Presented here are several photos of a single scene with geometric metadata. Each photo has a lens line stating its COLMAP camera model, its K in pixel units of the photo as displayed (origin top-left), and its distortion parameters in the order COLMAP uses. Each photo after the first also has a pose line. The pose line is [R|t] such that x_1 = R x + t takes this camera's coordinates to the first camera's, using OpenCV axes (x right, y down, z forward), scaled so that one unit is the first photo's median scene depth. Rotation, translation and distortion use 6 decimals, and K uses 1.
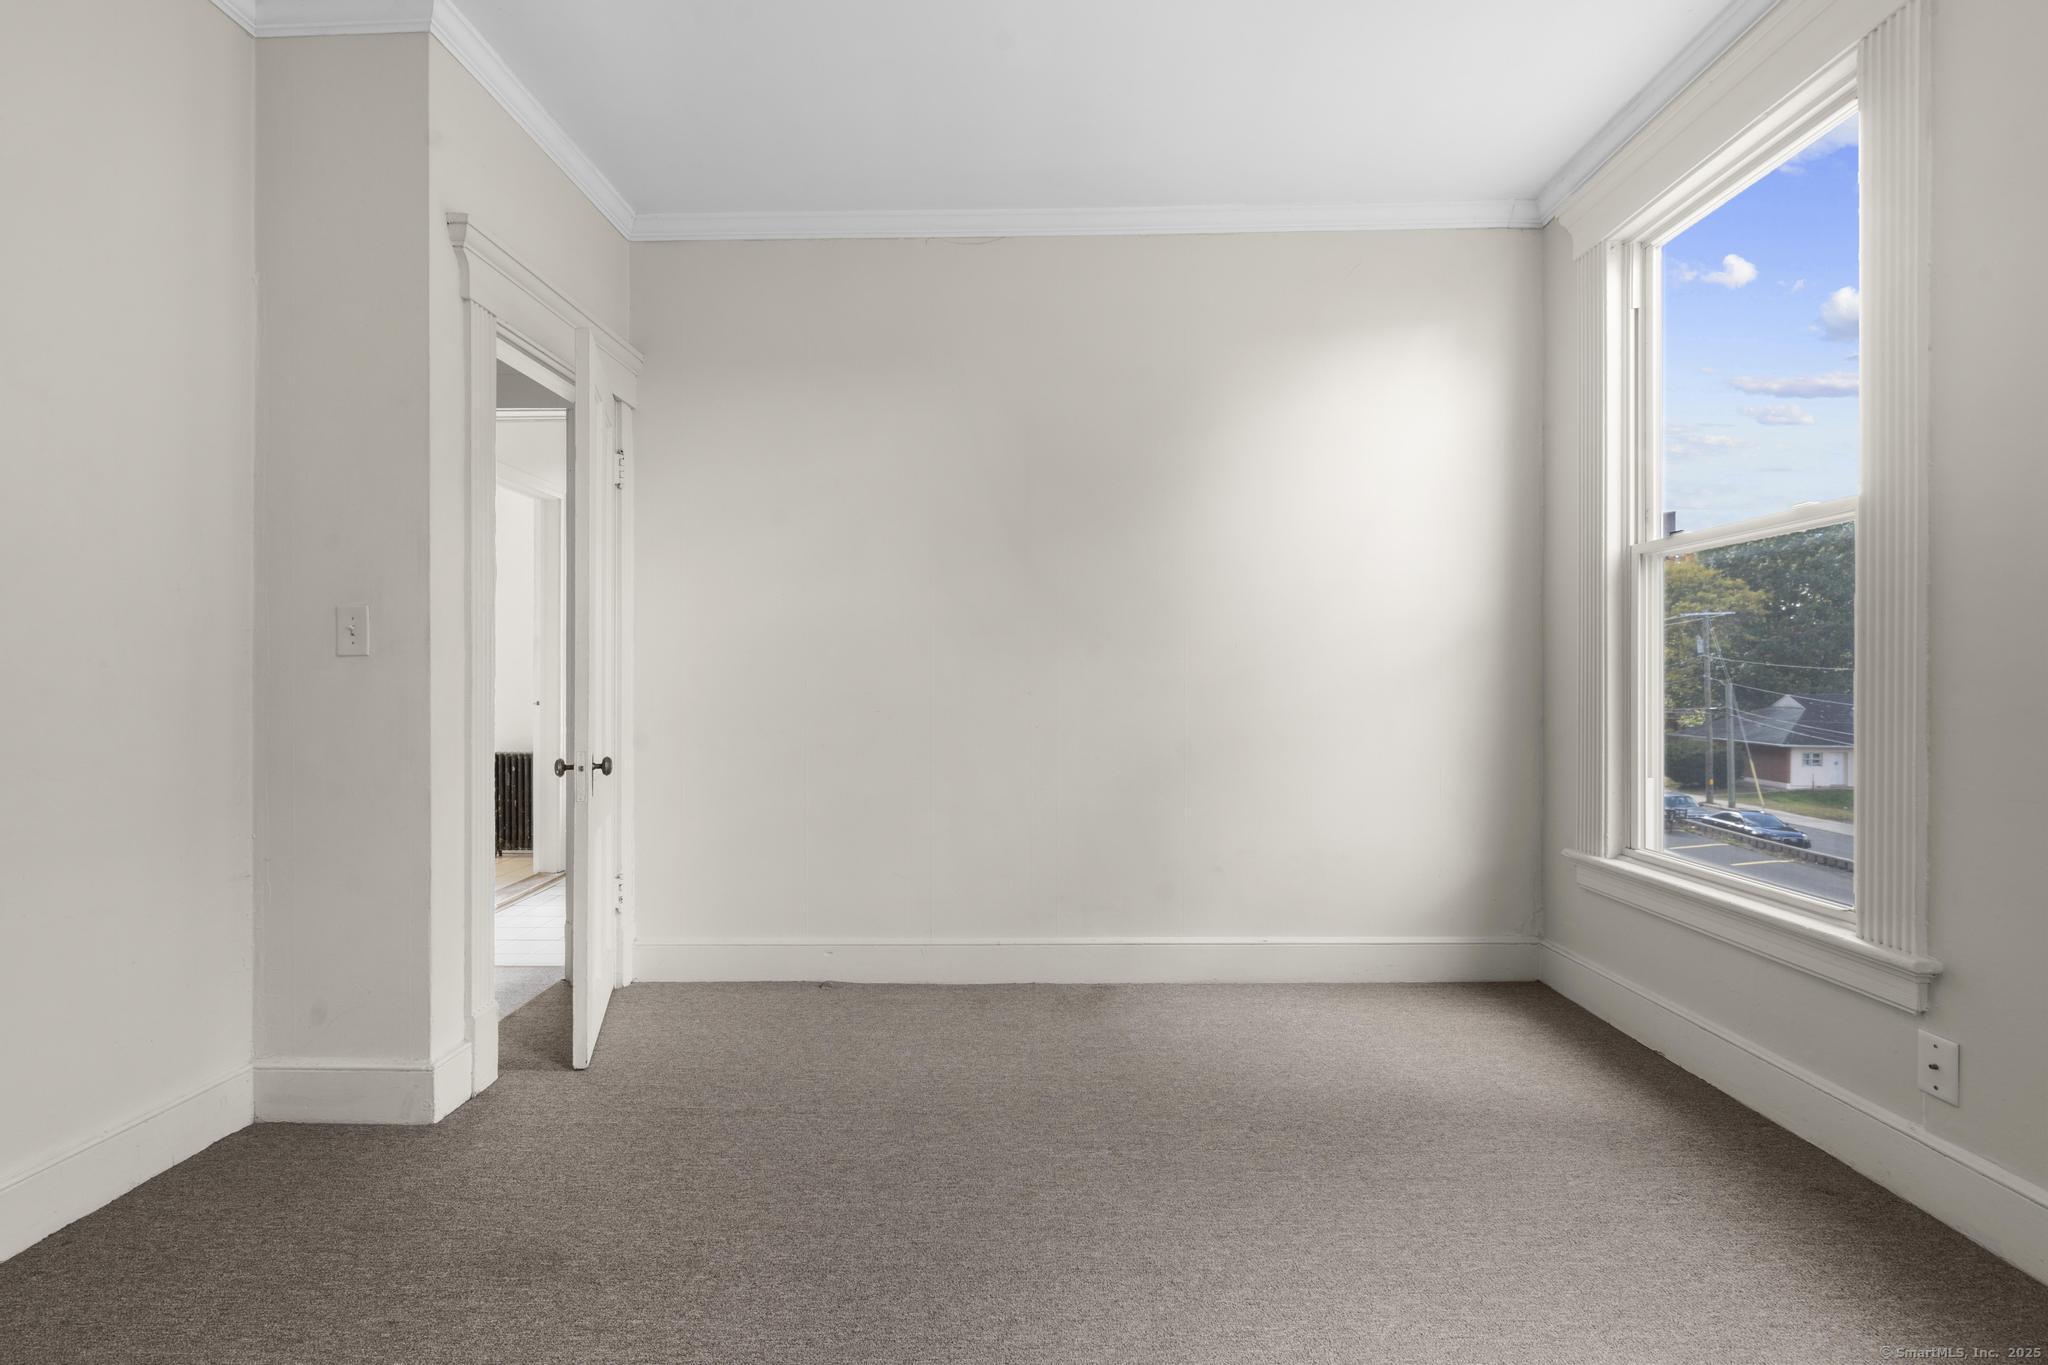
lens RADIAL K [[932.5, 0, 1013.5], [0, 932.5, 681.0], [0, 0, 1]] dist [0.000721, 0.001790]
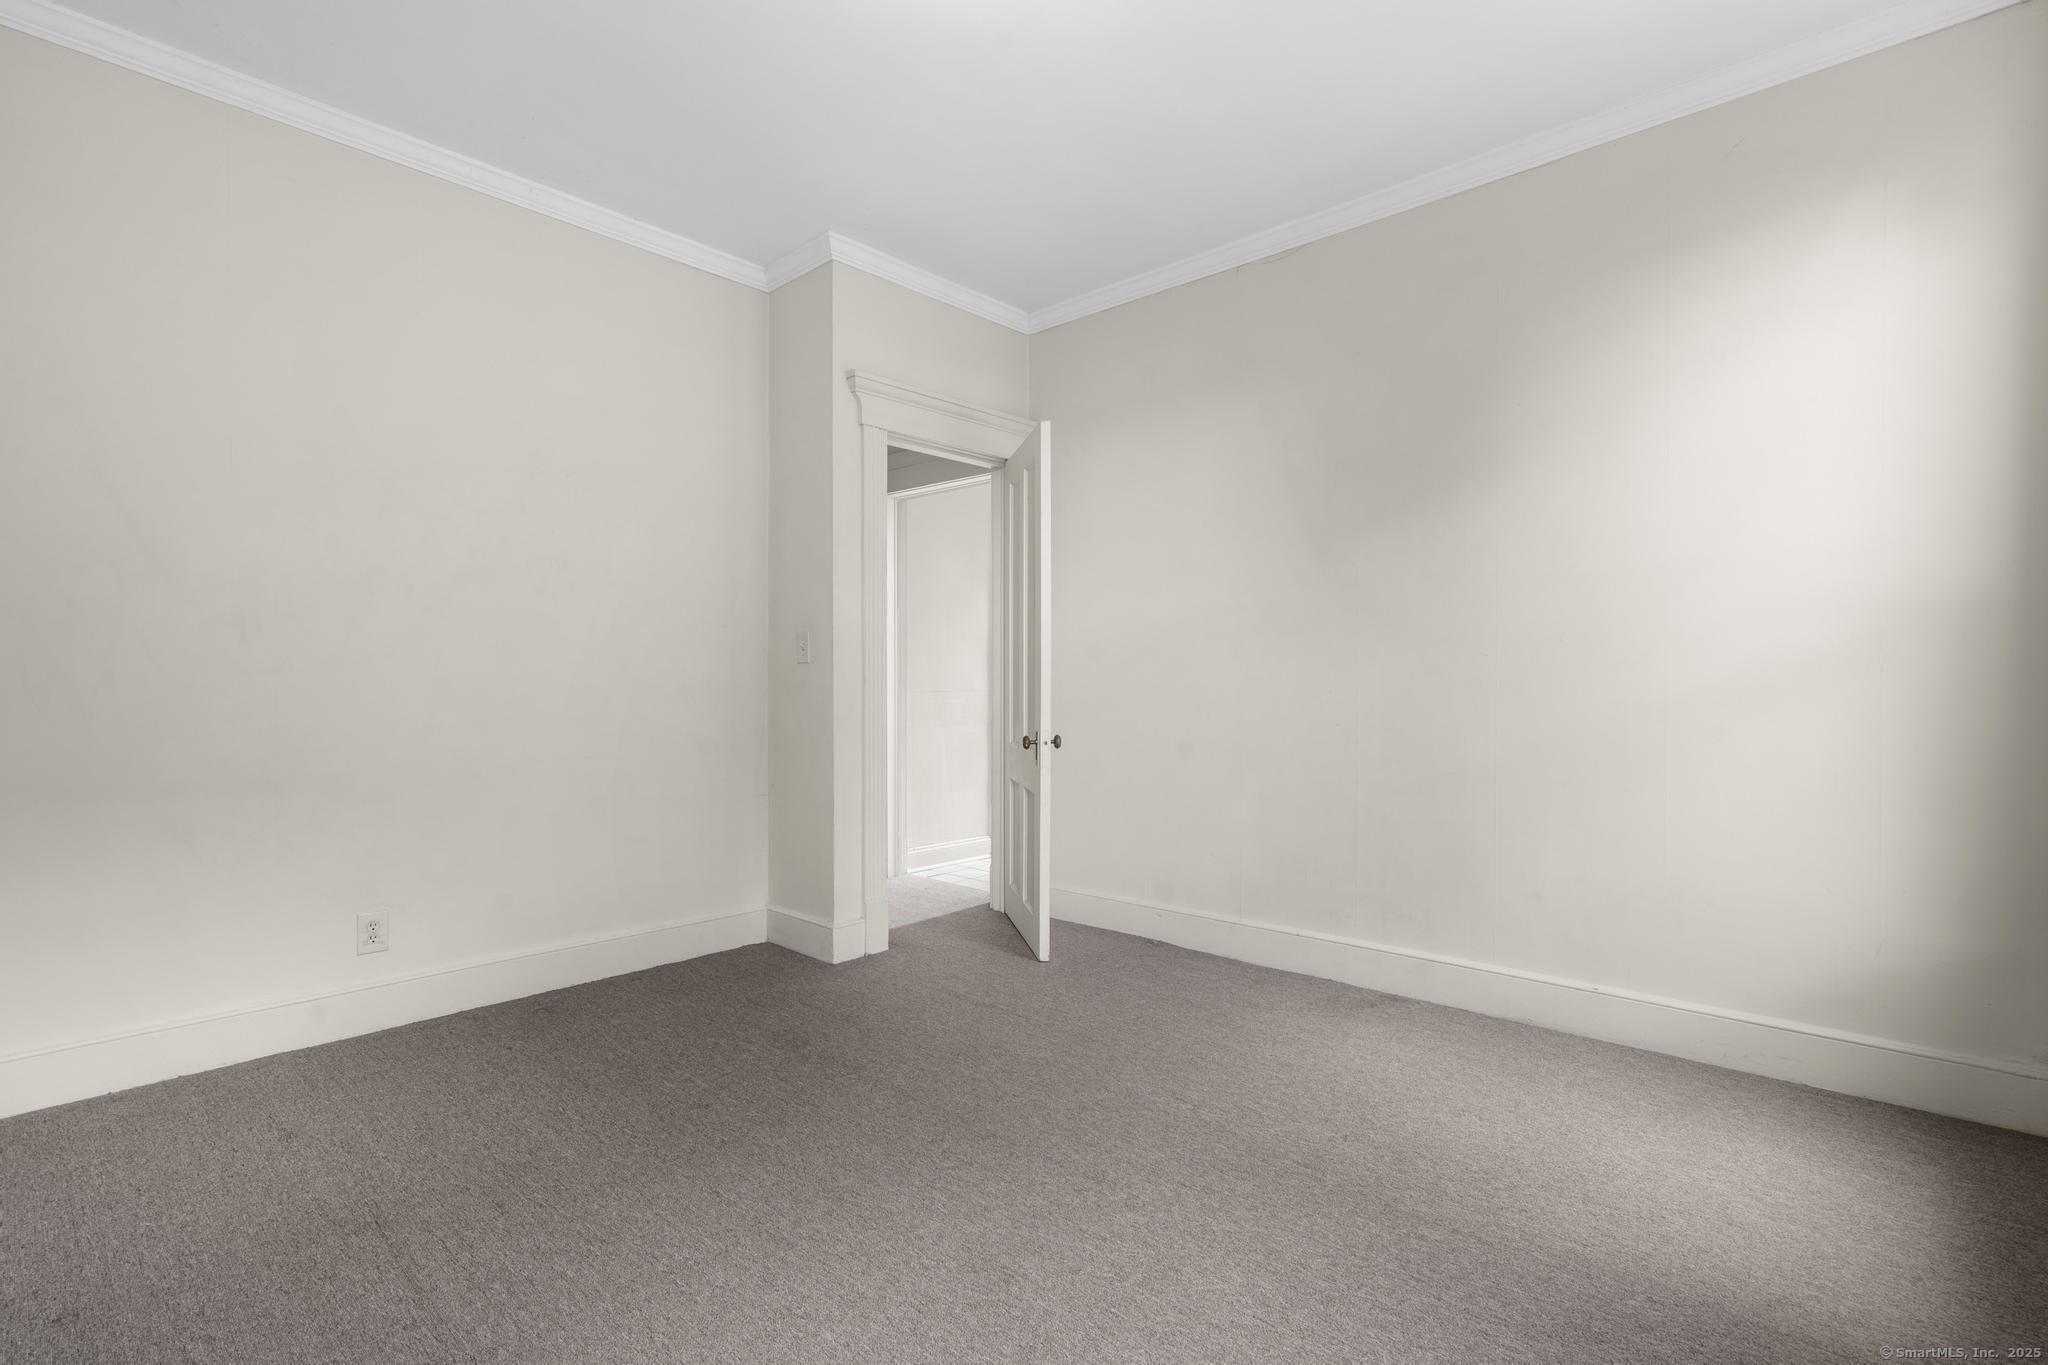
lens RADIAL K [[932.5, 0, 1013.5], [0, 932.5, 681.0], [0, 0, 1]] dist [0.000721, 0.001790]
pose [[0.755736, 0.006142, -0.654848, 0.599309], [-0.000986, 0.999966, 0.008240, -0.009358], [0.654876, -0.005581, 0.755716, 0.025366]]
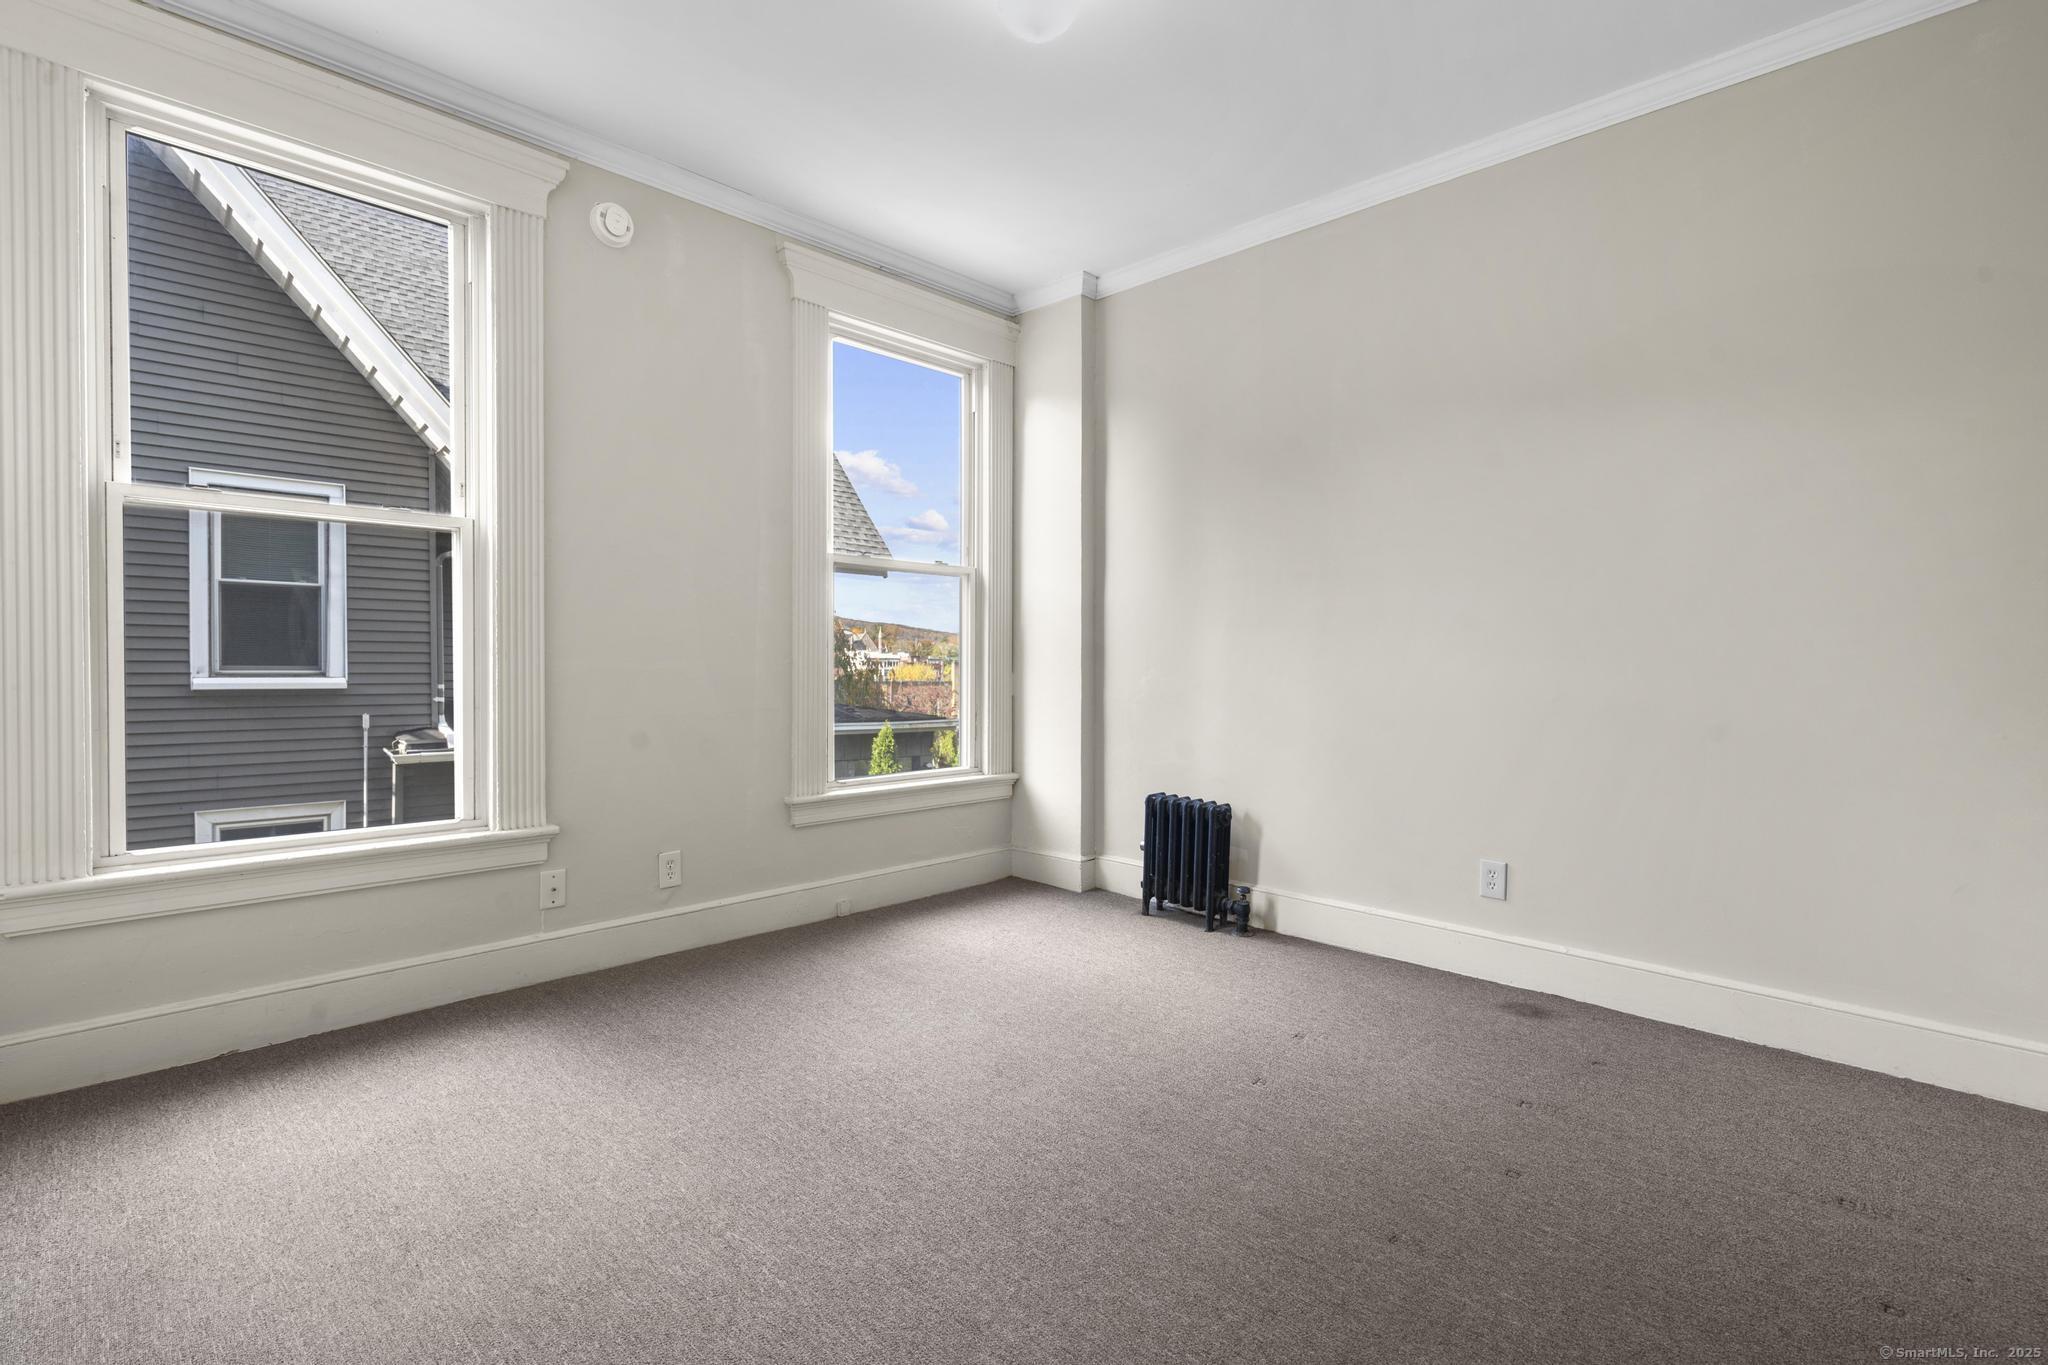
lens RADIAL K [[932.5, 0, 1013.5], [0, 932.5, 681.0], [0, 0, 1]] dist [0.000721, 0.001790]
pose [[-0.725630, -0.015598, 0.687909, -0.565837], [-0.005034, 0.999837, 0.017360, 0.010806], [-0.688067, 0.009134, -0.725590, 1.279869]]
